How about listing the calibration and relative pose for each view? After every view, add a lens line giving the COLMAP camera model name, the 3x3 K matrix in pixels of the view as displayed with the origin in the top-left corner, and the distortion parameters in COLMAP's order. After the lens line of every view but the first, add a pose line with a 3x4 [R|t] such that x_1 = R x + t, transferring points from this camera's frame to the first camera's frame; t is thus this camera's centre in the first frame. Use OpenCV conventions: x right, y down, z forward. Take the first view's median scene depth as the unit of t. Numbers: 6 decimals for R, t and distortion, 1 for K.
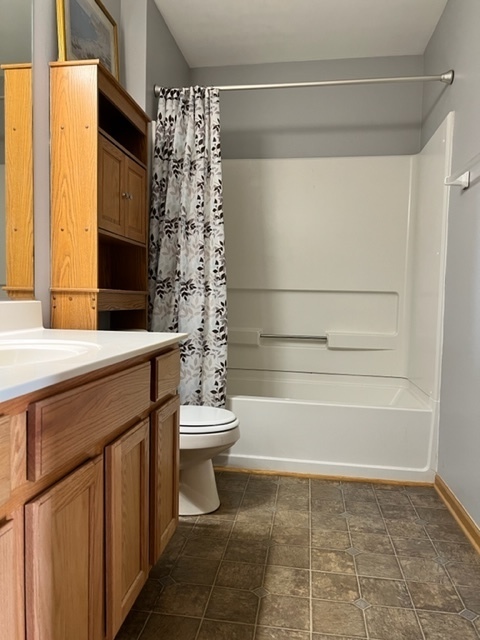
lens RADIAL K [[477.0, 0, 240.0], [0, 477.0, 320.0], [0, 0, 1]] dist [-0.001491, -0.000144]
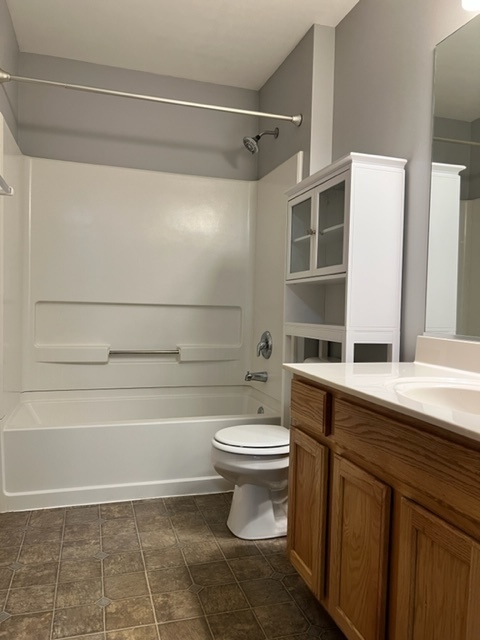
lens RADIAL K [[477.0, 0, 240.0], [0, 477.0, 320.0], [0, 0, 1]] dist [-0.001491, -0.000144]
pose [[-0.901021, -0.033336, -0.432494, 0.417743], [-0.065628, 0.996042, 0.059951, -0.117981], [0.428783, 0.082401, -0.899642, 2.013083]]
